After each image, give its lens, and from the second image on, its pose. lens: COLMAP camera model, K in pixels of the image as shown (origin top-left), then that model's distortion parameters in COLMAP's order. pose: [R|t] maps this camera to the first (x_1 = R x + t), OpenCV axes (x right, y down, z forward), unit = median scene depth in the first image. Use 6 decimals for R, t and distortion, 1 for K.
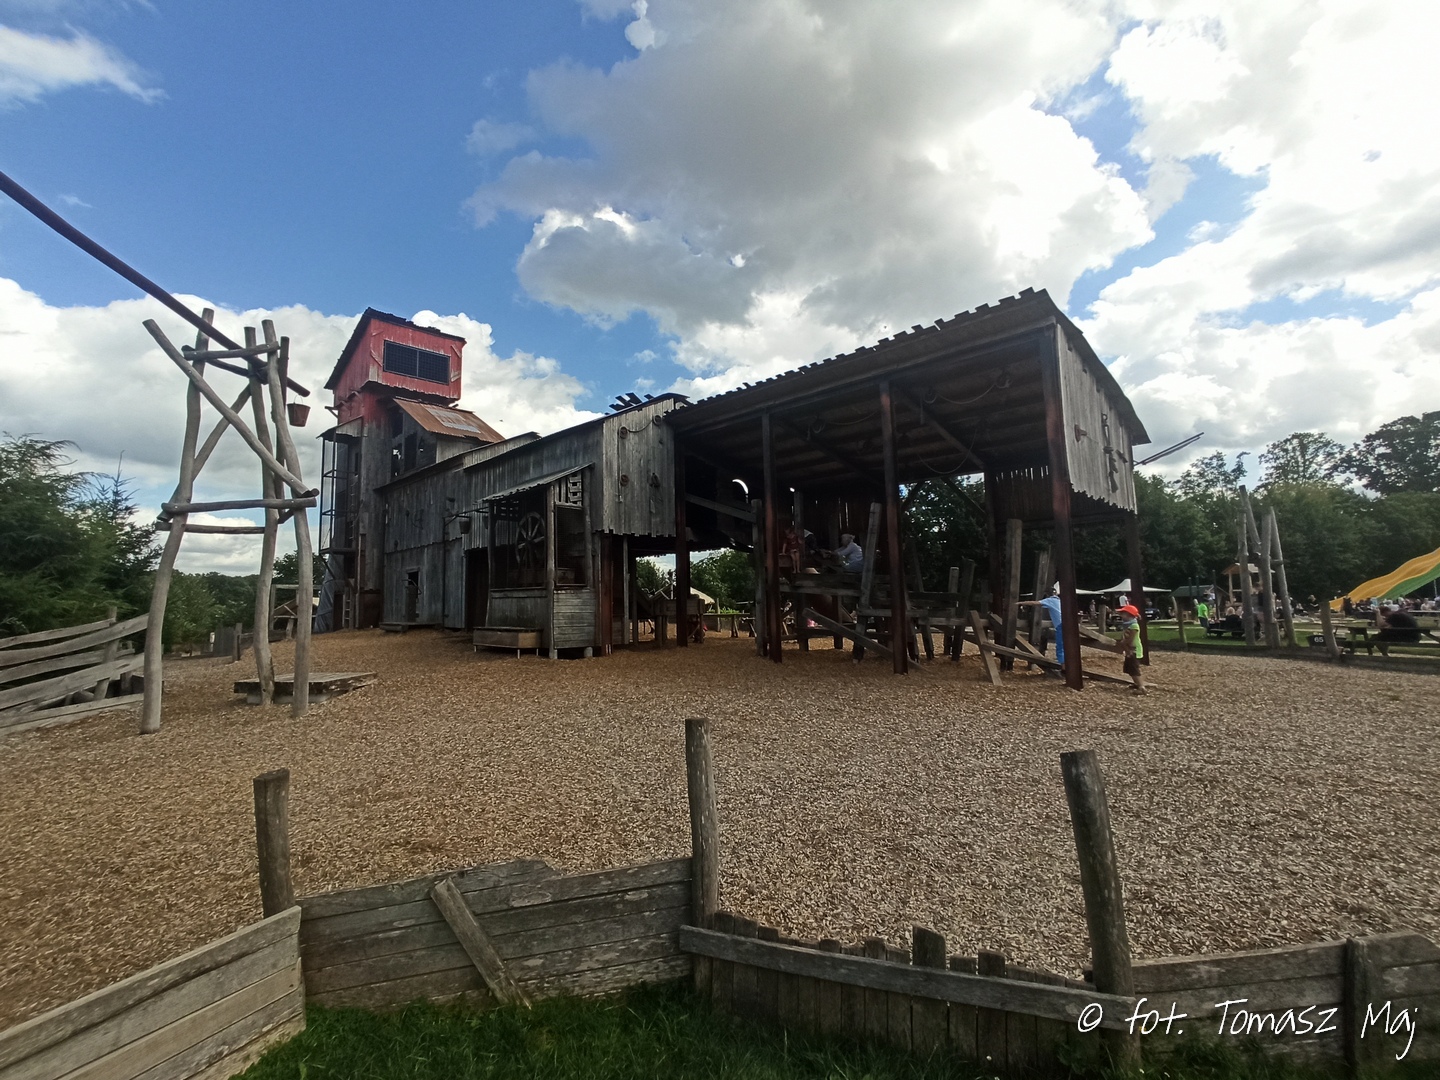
lens RADIAL K [[631.1, 0, 734.8], [0, 631.1, 539.2], [0, 0, 1]] dist [-0.024042, -0.000361]
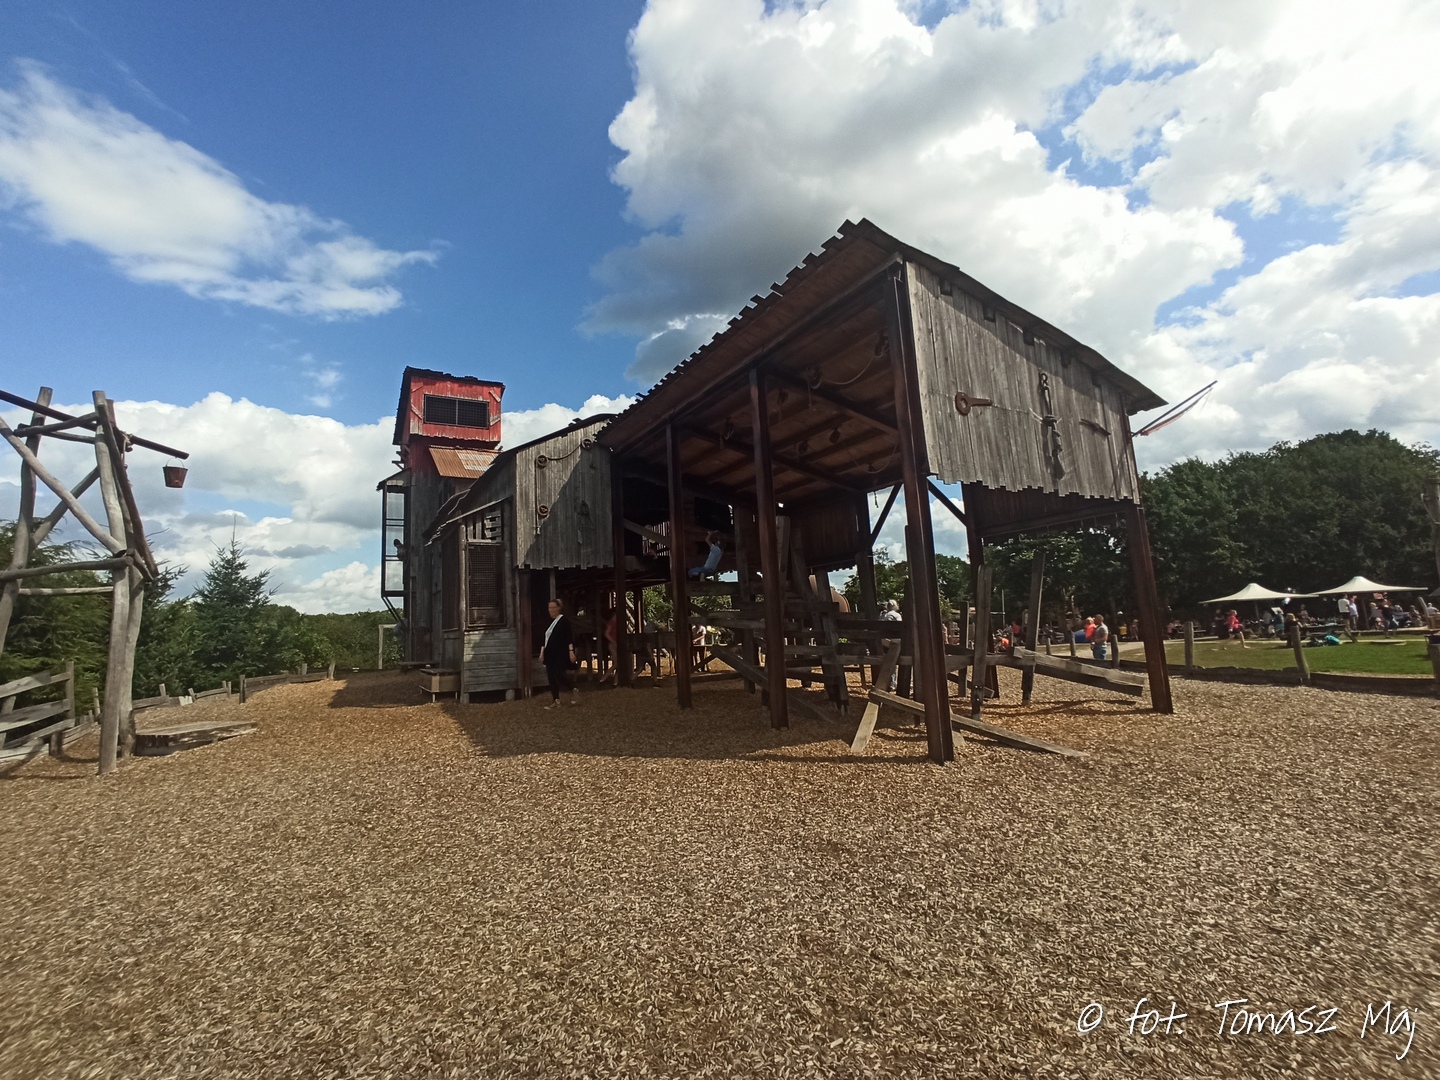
lens RADIAL K [[631.1, 0, 734.8], [0, 631.1, 539.2], [0, 0, 1]] dist [-0.024042, -0.000361]
pose [[0.965283, -0.065163, -0.252947, 0.343769], [0.057201, 0.997612, -0.038713, 0.000944], [0.254866, 0.022900, 0.966705, 0.166417]]
